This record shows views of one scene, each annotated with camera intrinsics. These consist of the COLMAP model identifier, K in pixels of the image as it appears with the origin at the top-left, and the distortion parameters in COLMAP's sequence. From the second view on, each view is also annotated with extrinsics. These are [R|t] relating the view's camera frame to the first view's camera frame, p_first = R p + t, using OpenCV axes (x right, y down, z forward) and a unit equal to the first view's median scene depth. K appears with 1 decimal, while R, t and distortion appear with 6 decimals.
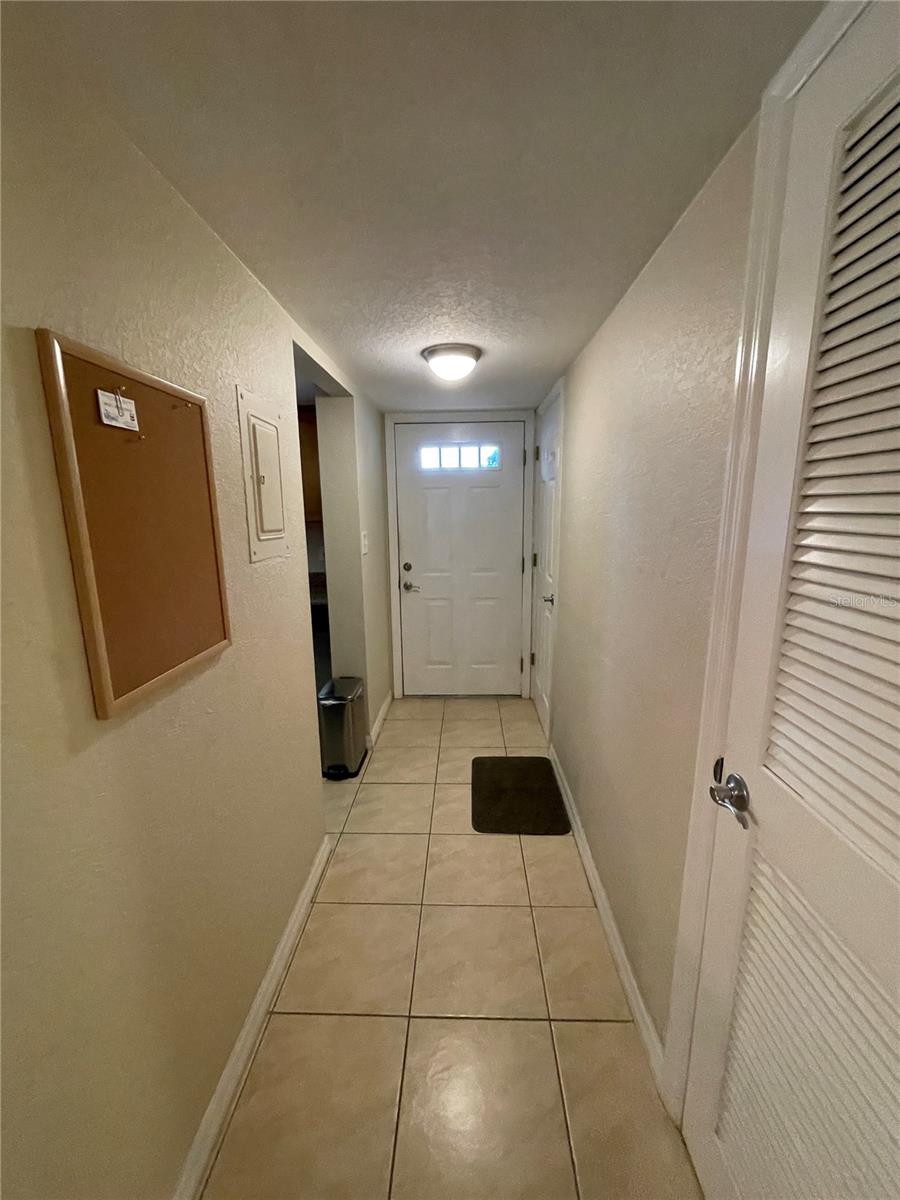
lens RADIAL K [[486.5, 0, 450.0], [0, 486.5, 600.0], [0, 0, 1]] dist [-0.001058, -0.000065]
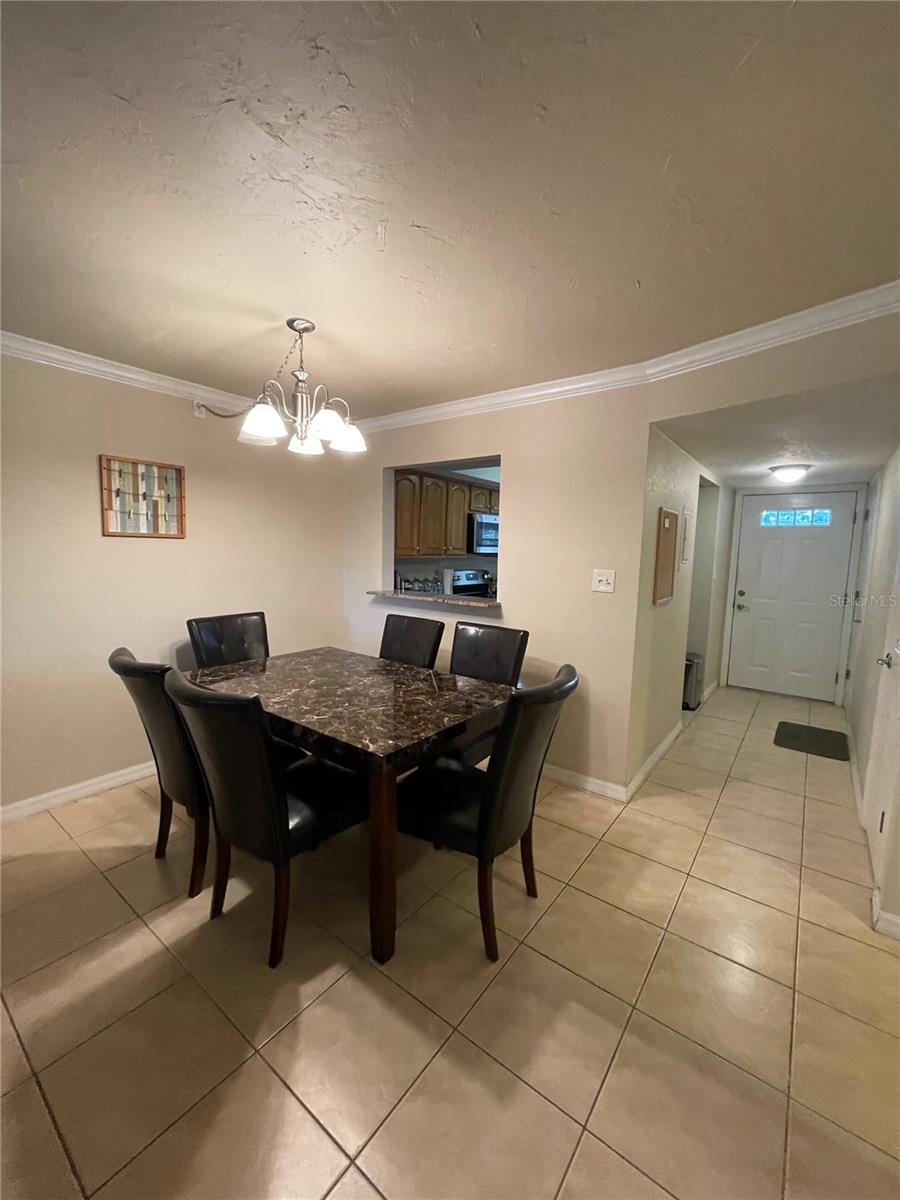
lens RADIAL K [[486.5, 0, 450.0], [0, 486.5, 600.0], [0, 0, 1]] dist [-0.001058, -0.000065]
pose [[0.817055, 0.094461, -0.568769, 0.030604], [-0.140352, 0.989399, -0.037301, 0.144571], [0.559215, 0.110305, 0.821651, -0.747150]]
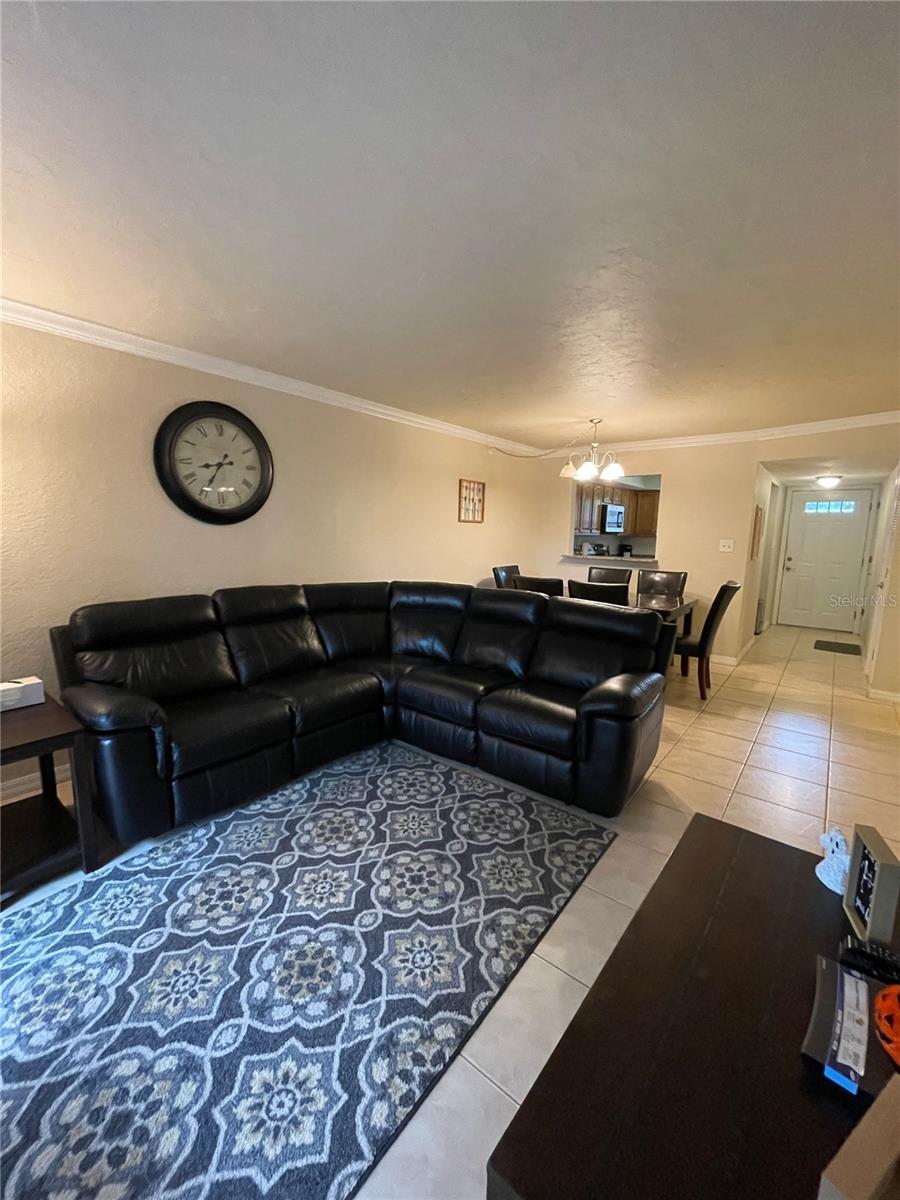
lens RADIAL K [[500.7, 0, 441.3], [0, 500.7, 598.2], [0, 0, 1]] dist [-0.001324, -0.000172]
pose [[0.801211, 0.117139, -0.586805, -0.008103], [-0.142989, 0.989721, 0.002336, 0.347086], [0.581047, 0.082036, 0.809725, -1.782621]]
